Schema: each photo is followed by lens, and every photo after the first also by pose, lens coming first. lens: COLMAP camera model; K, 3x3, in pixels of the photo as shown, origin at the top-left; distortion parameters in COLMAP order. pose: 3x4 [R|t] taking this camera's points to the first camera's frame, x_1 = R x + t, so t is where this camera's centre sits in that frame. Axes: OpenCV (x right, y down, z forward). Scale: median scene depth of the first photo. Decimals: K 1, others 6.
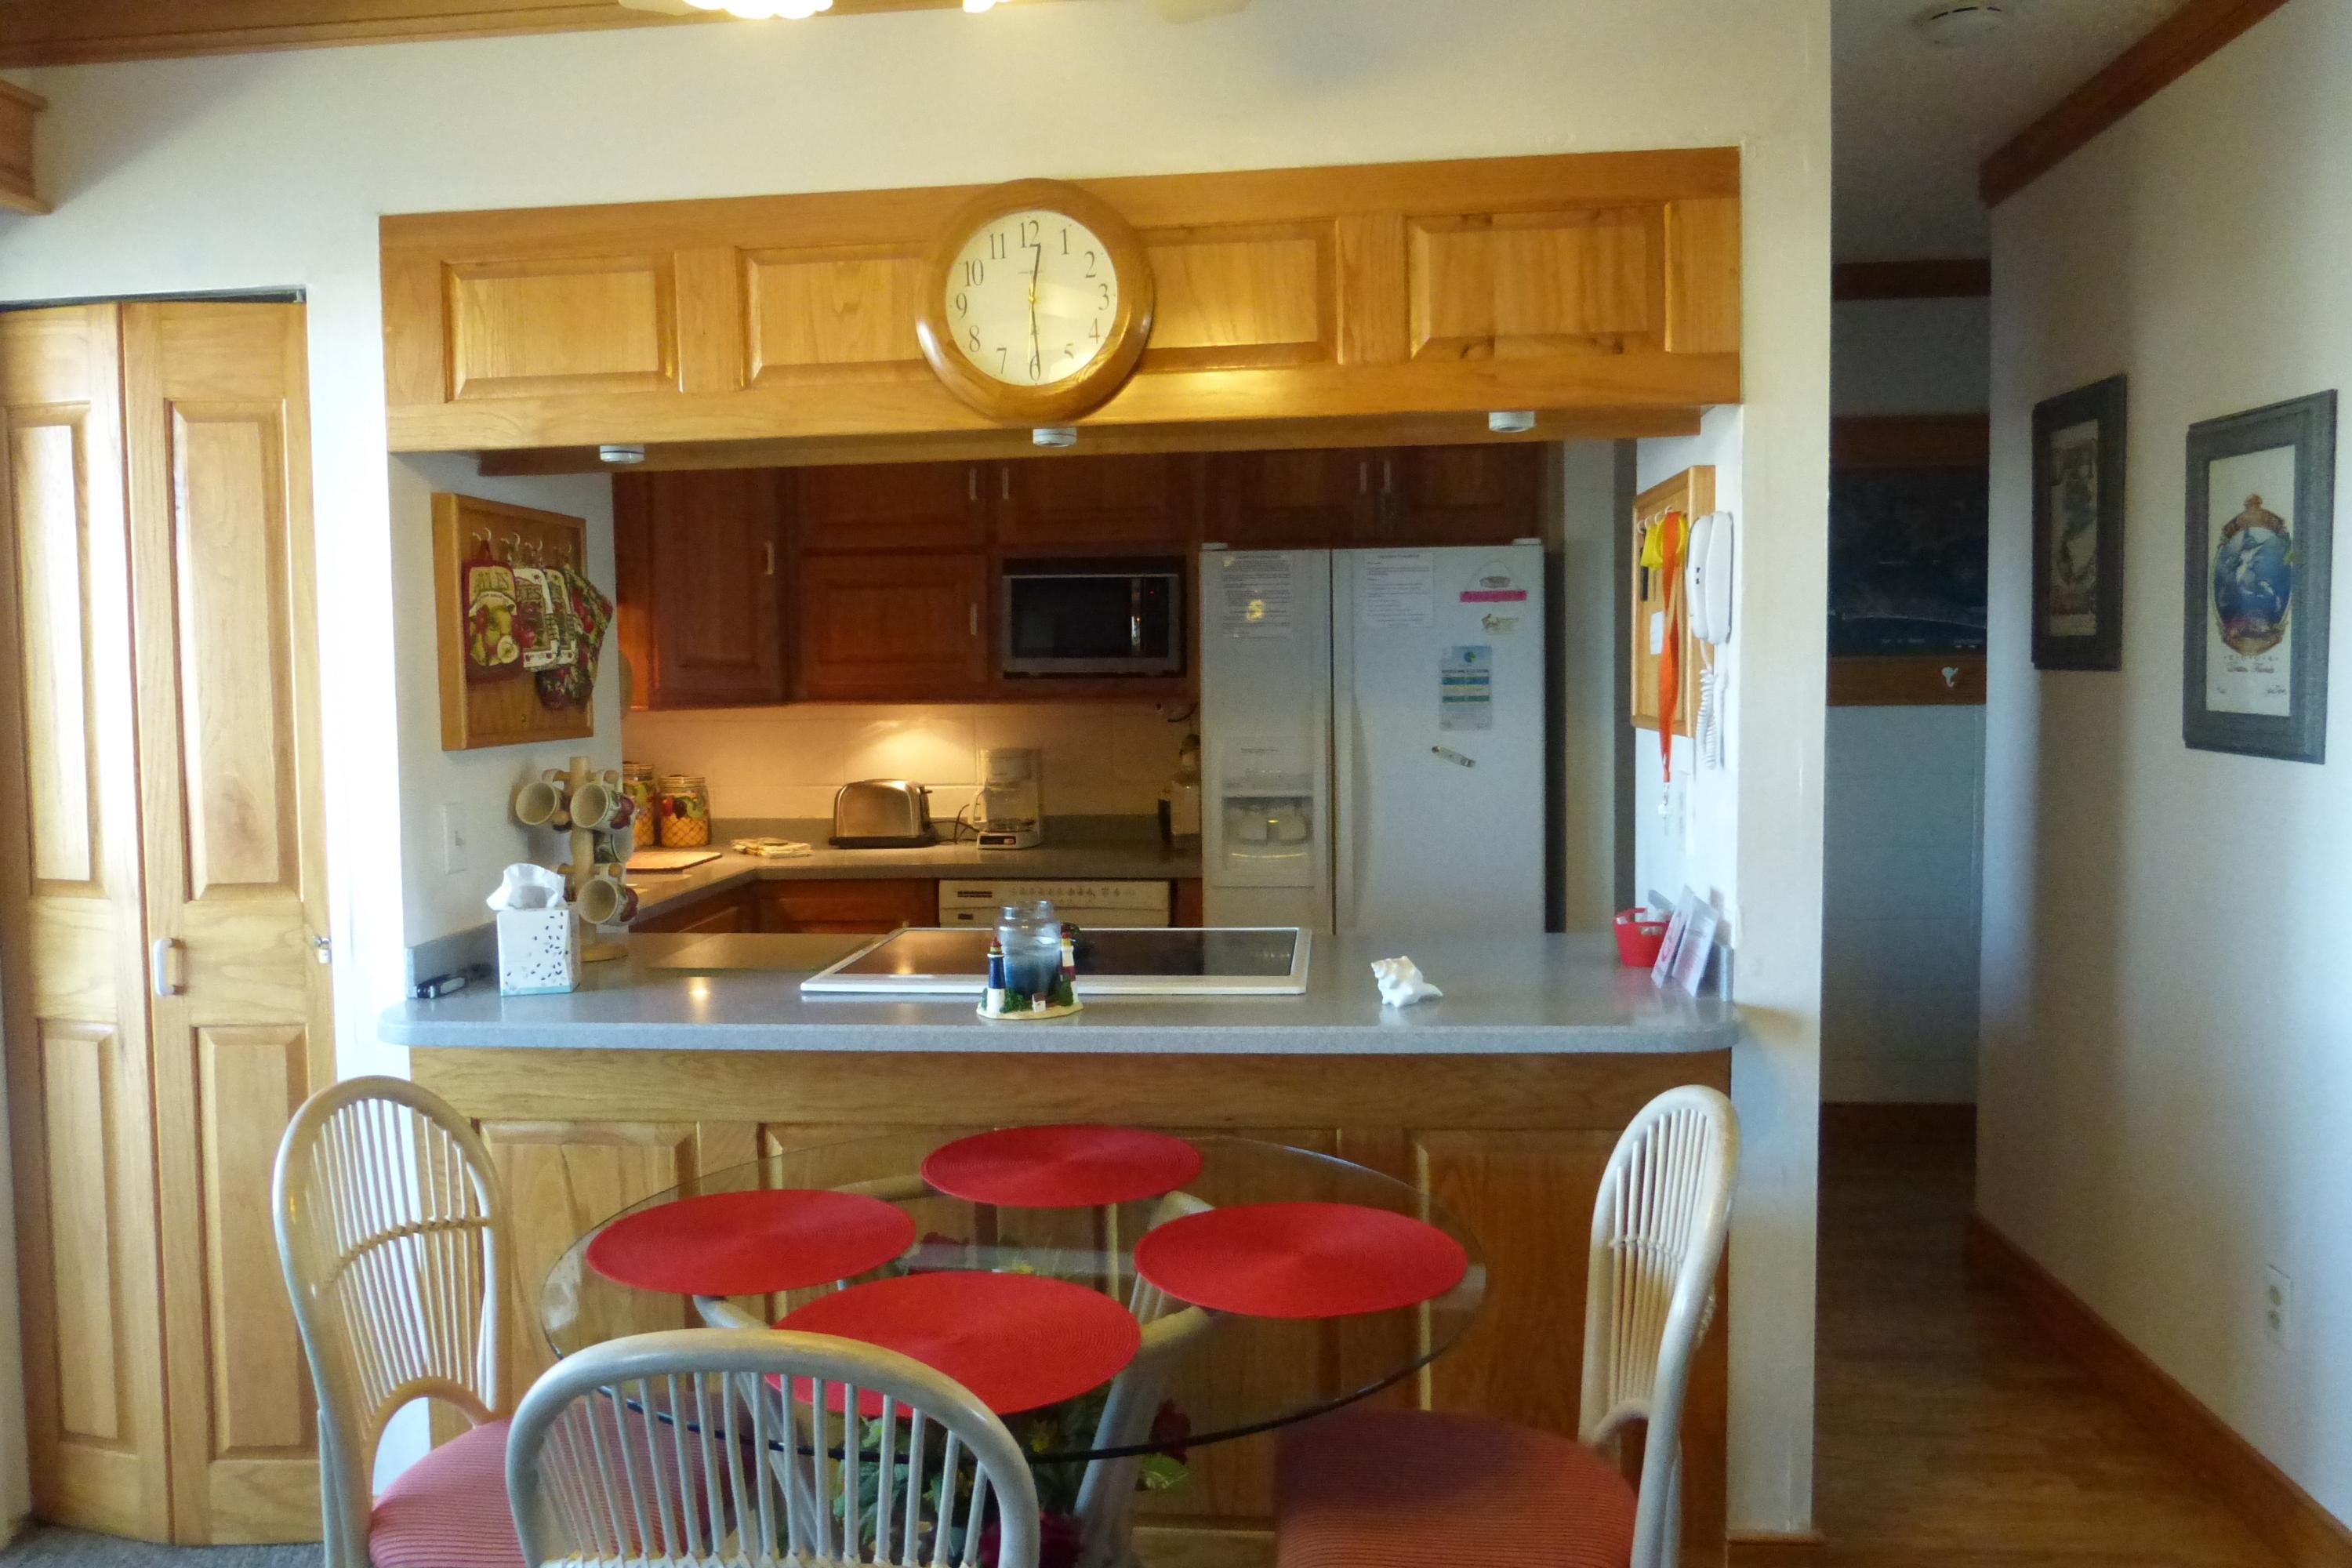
lens RADIAL K [[1752.0, 0, 1177.7], [0, 1752.0, 762.8], [0, 0, 1]] dist [-0.046351, 0.038774]
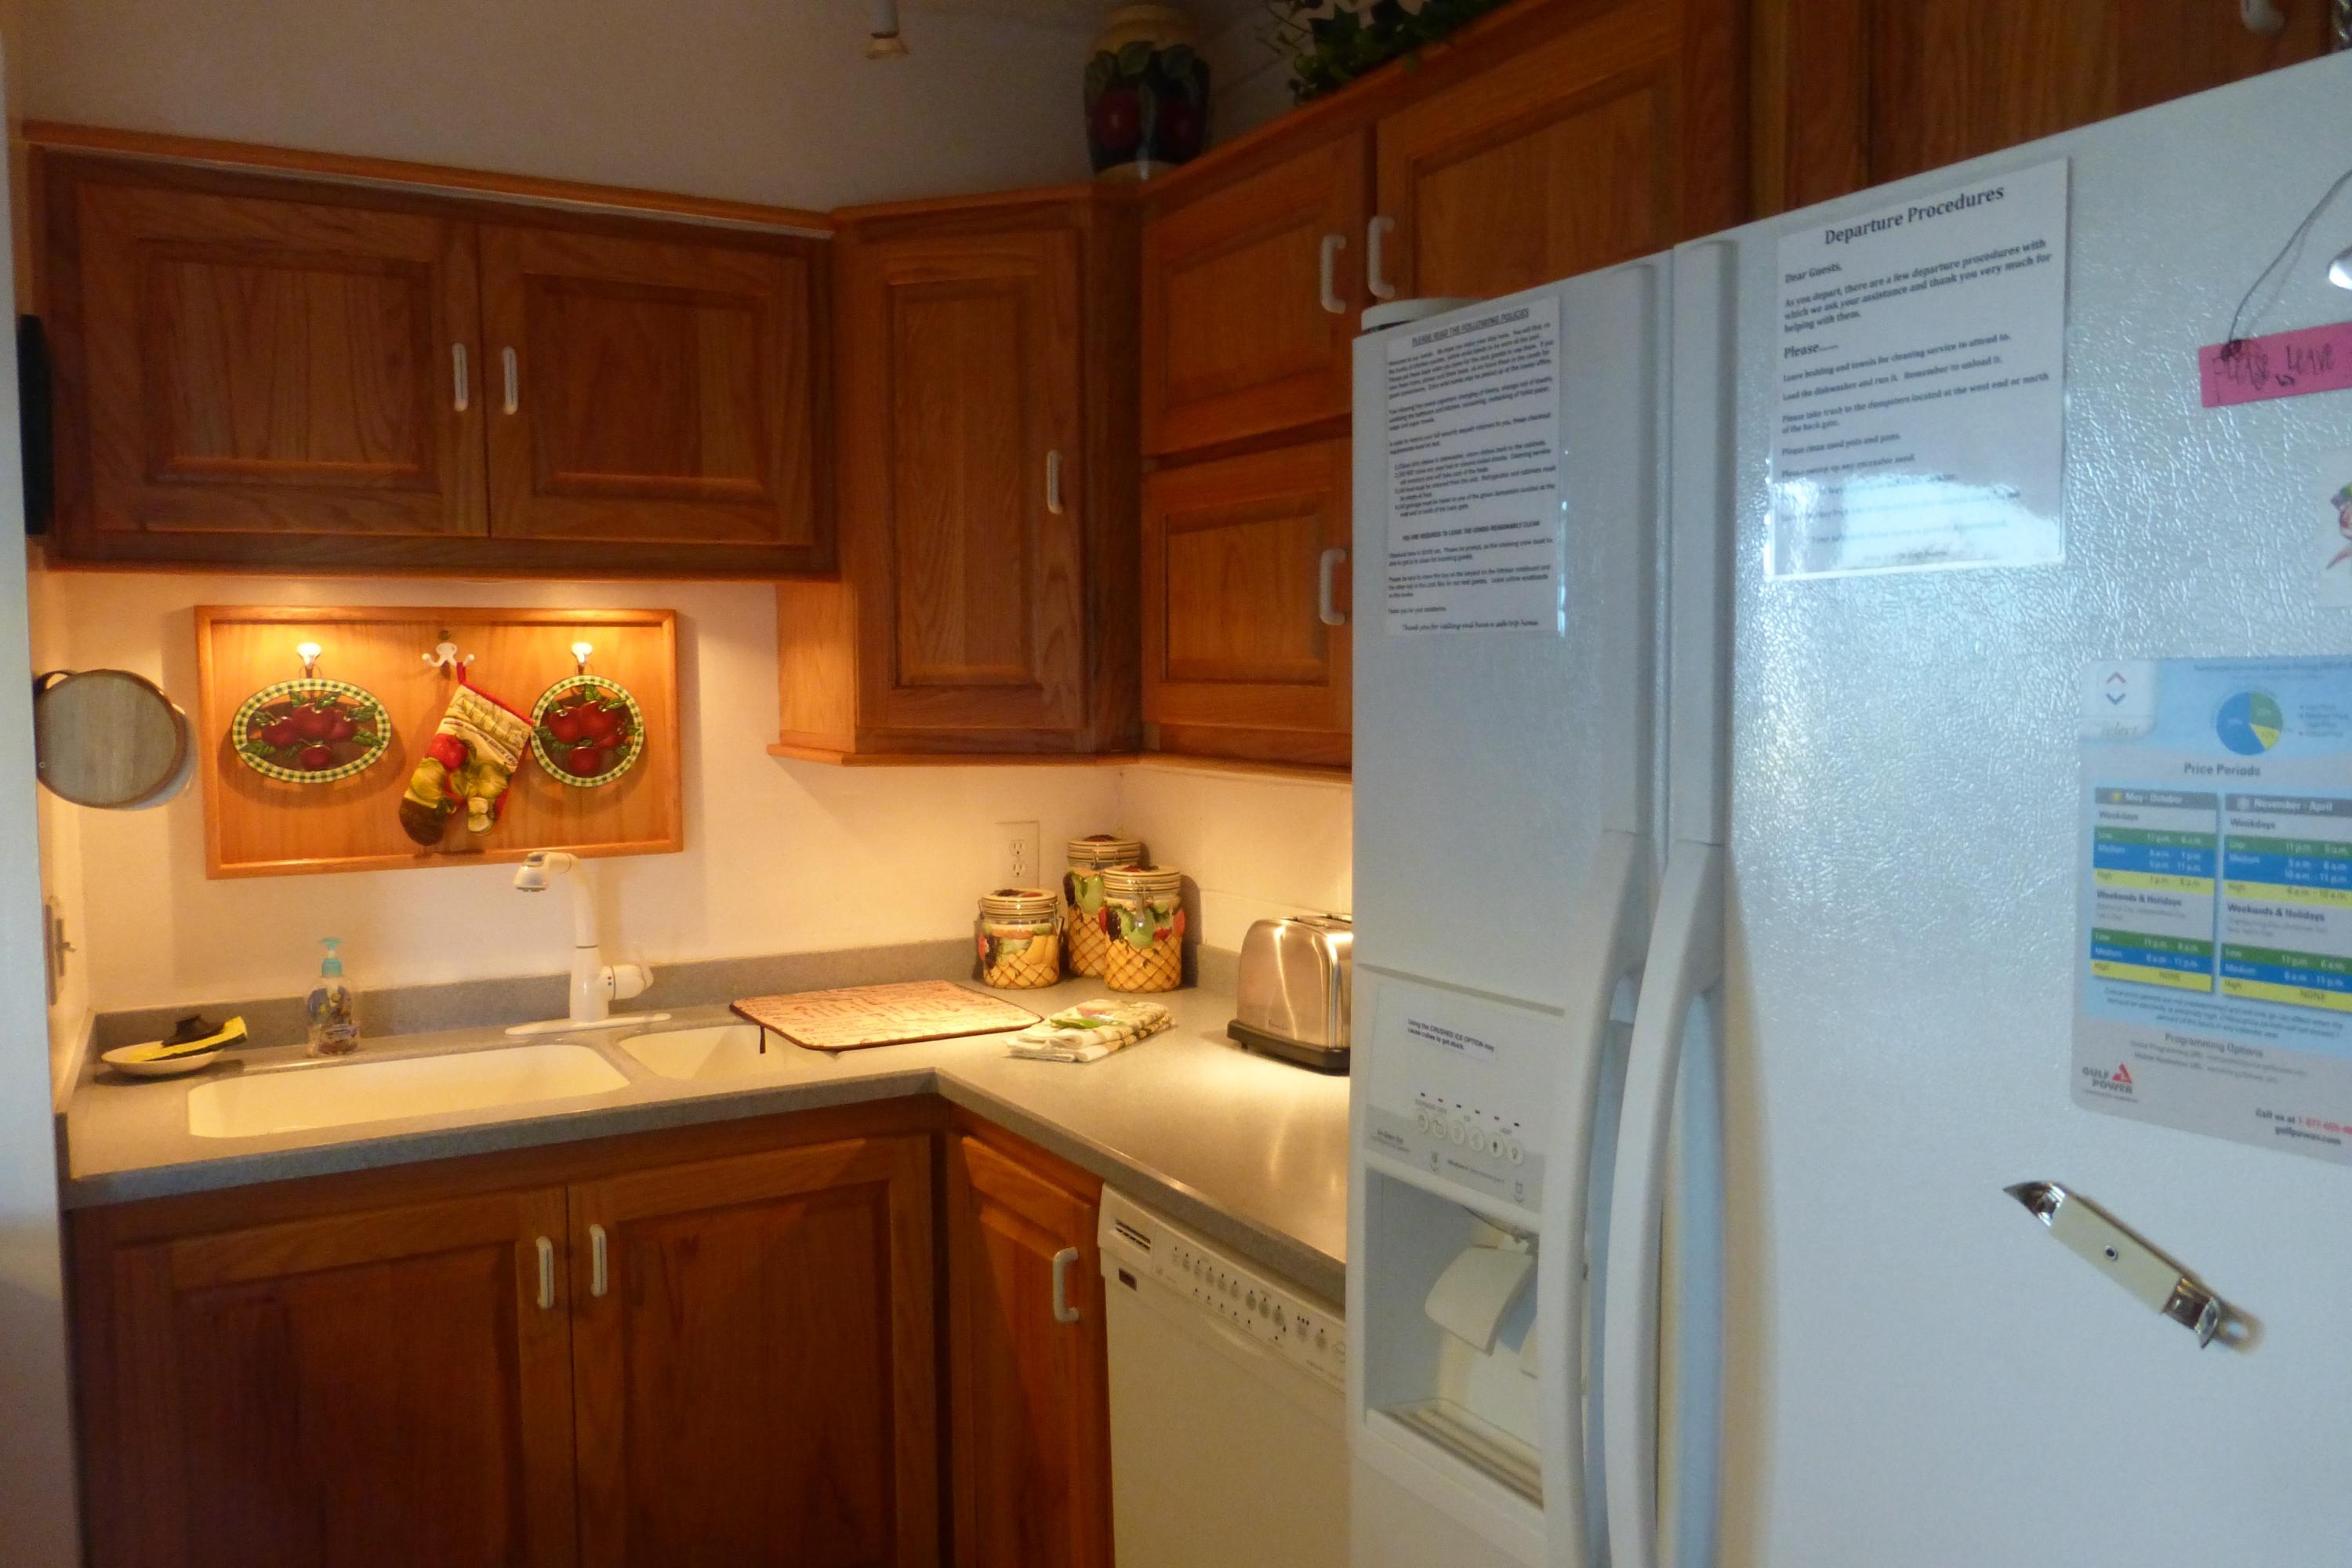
lens RADIAL K [[1752.0, 0, 1167.4], [0, 1752.0, 784.9], [0, 0, 1]] dist [-0.046351, 0.038774]
pose [[0.569317, 0.060972, -0.819854, 0.217812], [-0.042898, 0.998091, 0.044438, -0.050584], [0.820998, 0.009871, 0.570845, 0.718819]]
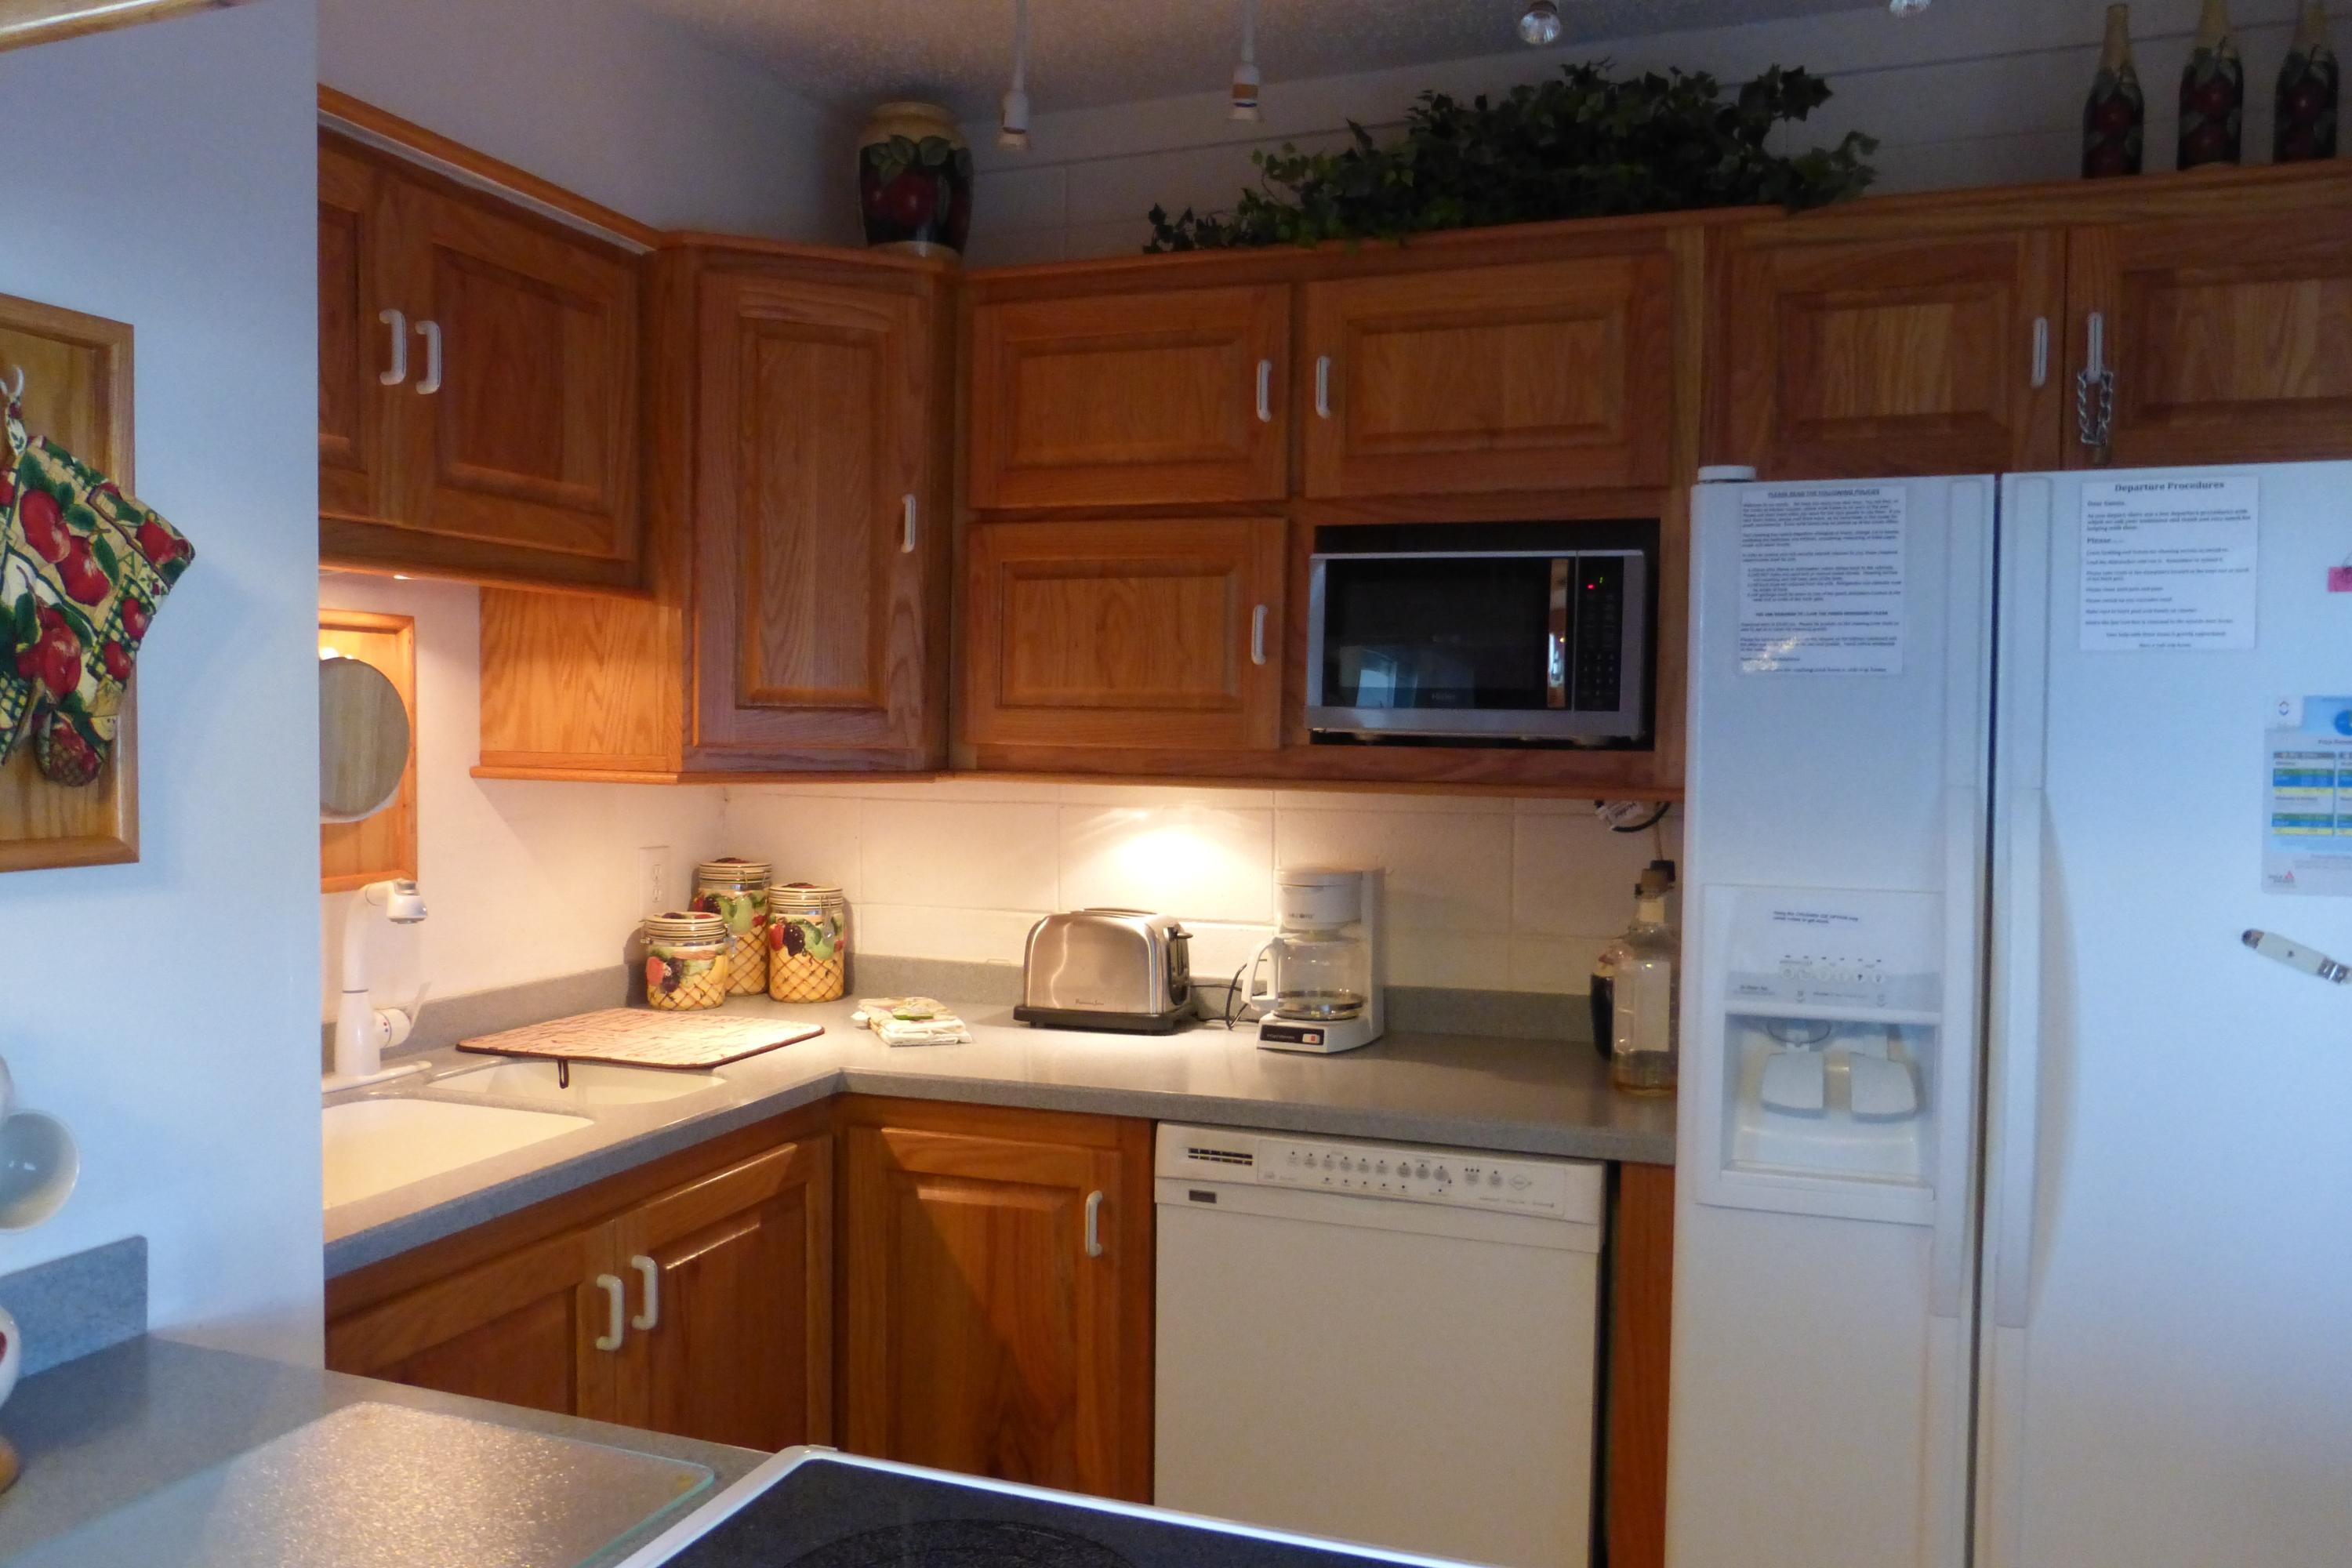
lens RADIAL K [[1752.0, 0, 1168.5], [0, 1752.0, 775.7], [0, 0, 1]] dist [-0.046351, 0.038774]
pose [[0.965487, 0.030863, -0.258618, 0.000211], [-0.037845, 0.999040, -0.022059, -0.024383], [0.257688, 0.031085, 0.965728, 0.462162]]
